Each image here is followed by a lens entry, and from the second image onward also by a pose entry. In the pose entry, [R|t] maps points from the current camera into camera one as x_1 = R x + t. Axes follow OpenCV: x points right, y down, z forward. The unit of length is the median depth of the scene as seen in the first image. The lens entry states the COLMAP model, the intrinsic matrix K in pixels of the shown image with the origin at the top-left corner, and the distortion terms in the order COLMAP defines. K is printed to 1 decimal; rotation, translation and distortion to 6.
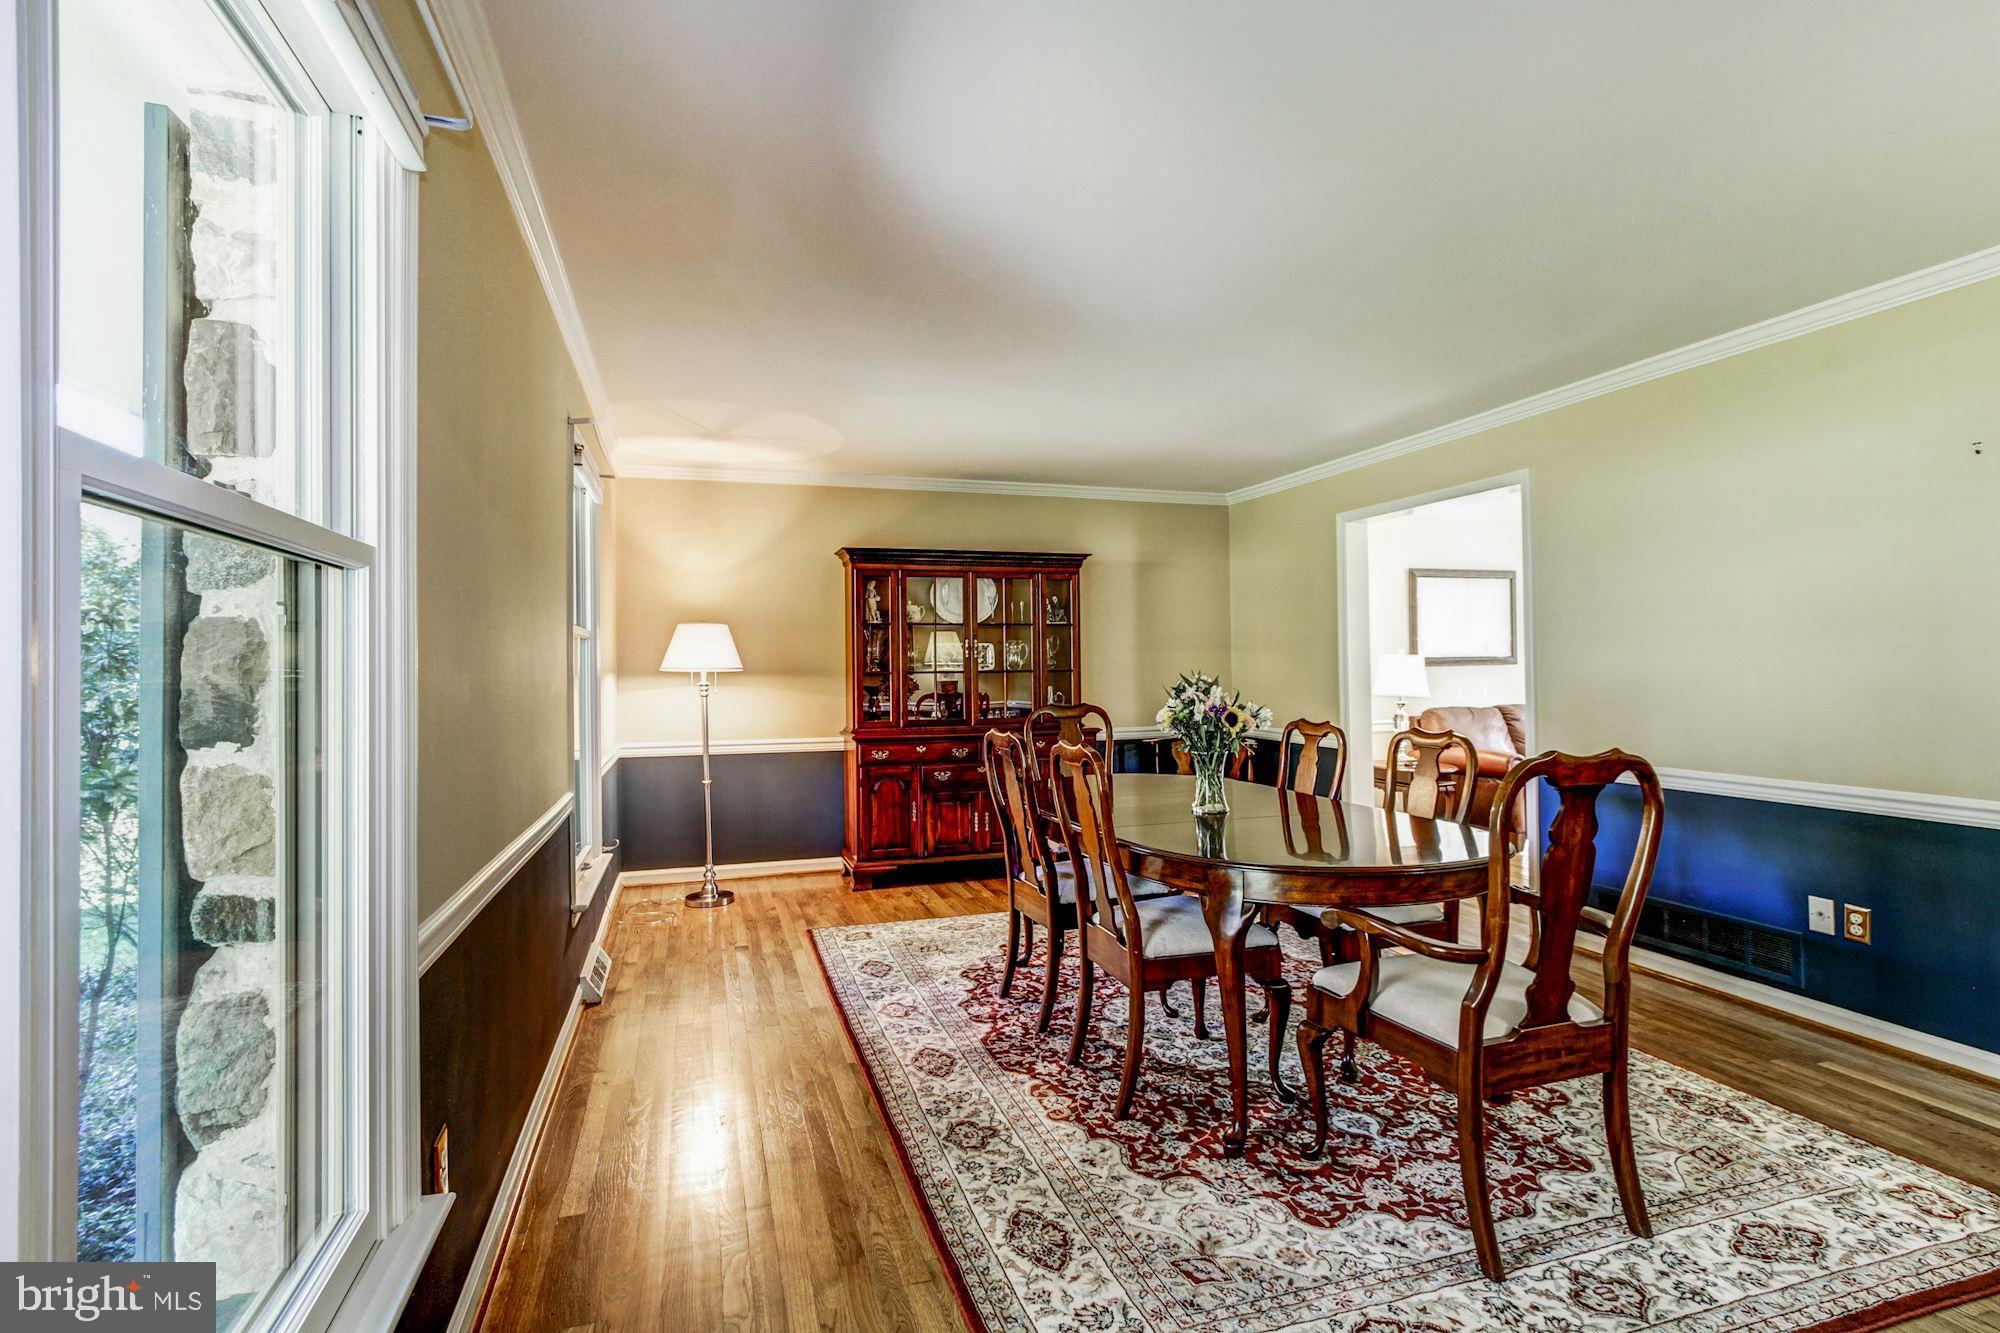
lens RADIAL K [[927.0, 0, 992.9], [0, 927.0, 667.5], [0, 0, 1]] dist [-0.011426, 0.003808]
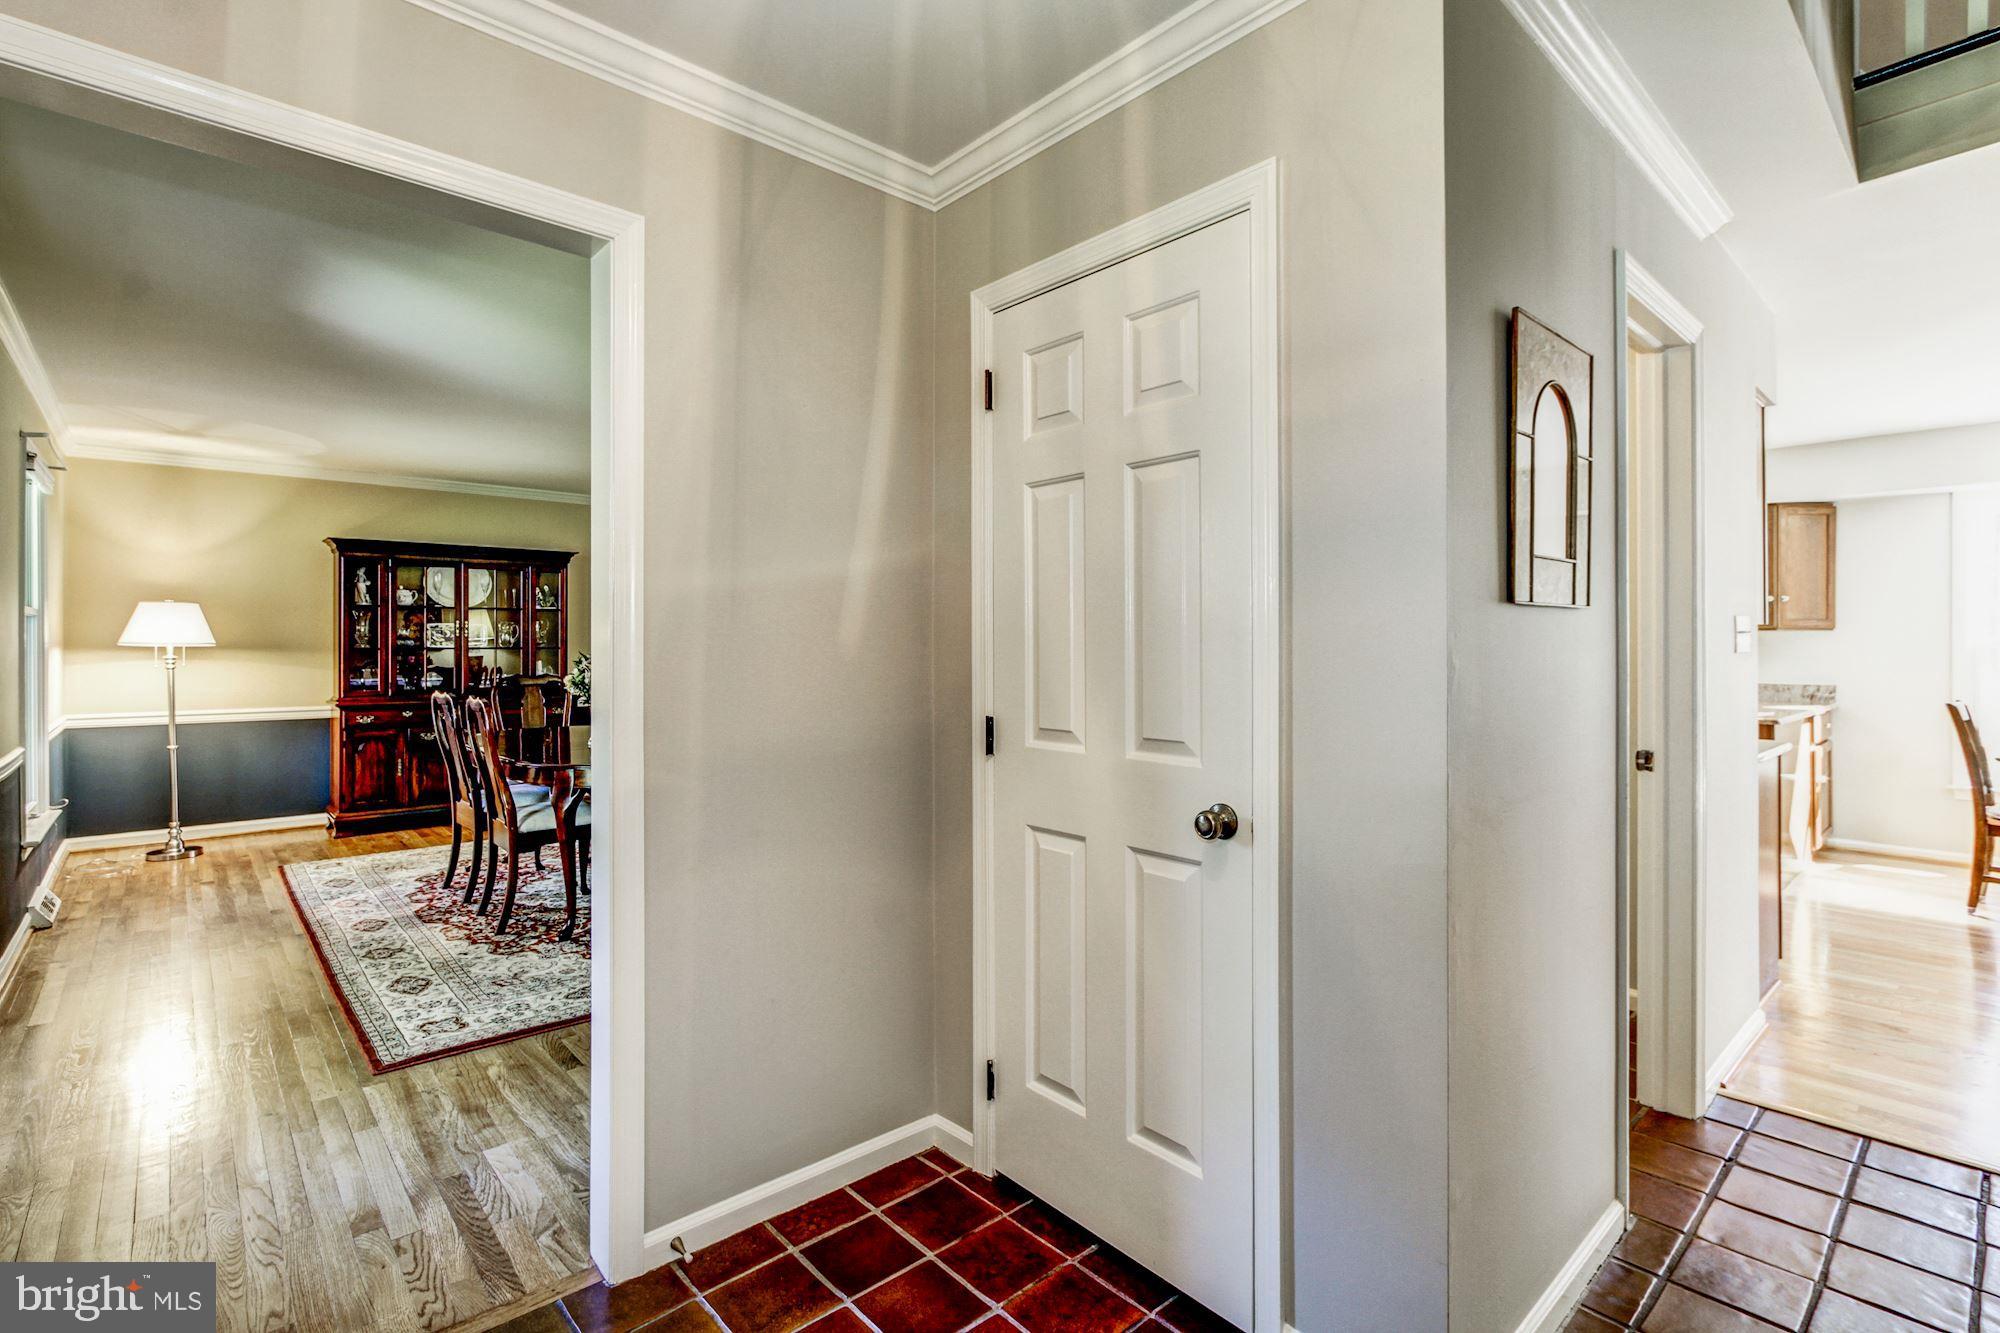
lens RADIAL K [[927.0, 0, 1008.4], [0, 927.0, 647.1], [0, 0, 1]] dist [-0.011426, 0.003808]
pose [[0.909489, 0.009571, 0.415618, 0.147620], [-0.011075, 0.999938, 0.001208, -0.007561], [-0.415581, -0.005702, 0.909538, -0.432872]]
